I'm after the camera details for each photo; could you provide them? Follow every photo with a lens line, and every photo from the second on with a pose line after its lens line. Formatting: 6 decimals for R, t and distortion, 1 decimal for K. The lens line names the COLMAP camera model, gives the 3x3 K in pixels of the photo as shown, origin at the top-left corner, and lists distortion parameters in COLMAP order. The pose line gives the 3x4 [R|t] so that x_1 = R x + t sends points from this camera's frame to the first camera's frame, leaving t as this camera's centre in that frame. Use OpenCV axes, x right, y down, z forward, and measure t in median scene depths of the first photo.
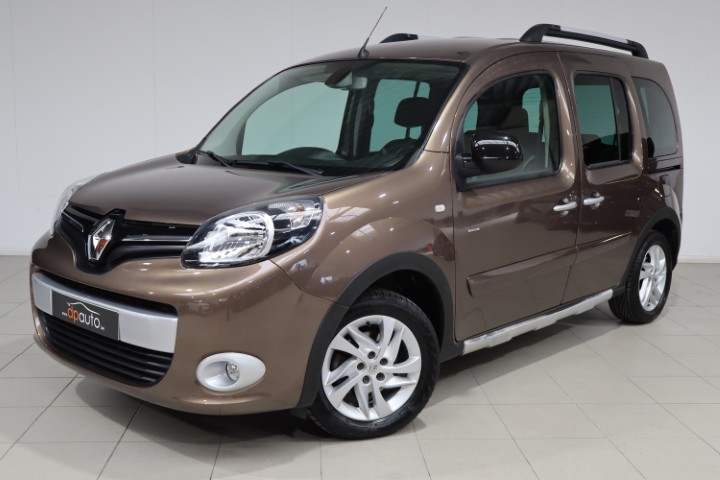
lens RADIAL K [[809.1, 0, 360.0], [0, 809.1, 240.0], [0, 0, 1]] dist [-0.001730, 0.005110]
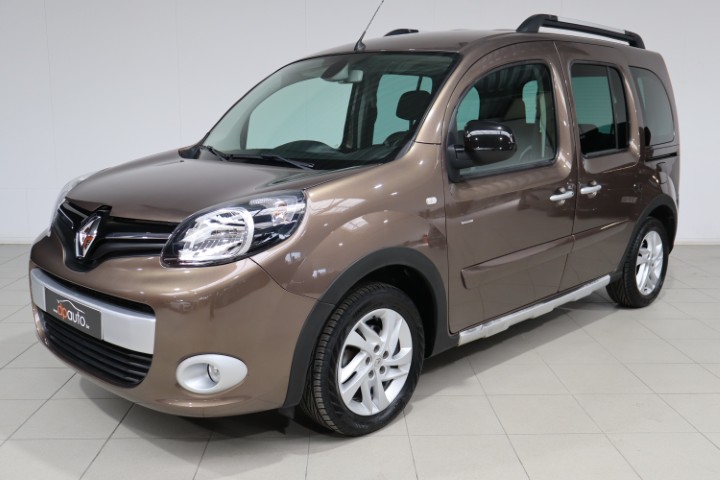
lens RADIAL K [[701.8, 0, 360.0], [0, 701.8, 240.0], [0, 0, 1]] dist [0.005072, -0.000745]
pose [[0.999140, -0.009327, -0.040397, 0.040965], [0.010386, 0.999606, 0.026087, -0.013024], [0.040137, -0.026485, 0.998843, 0.126977]]
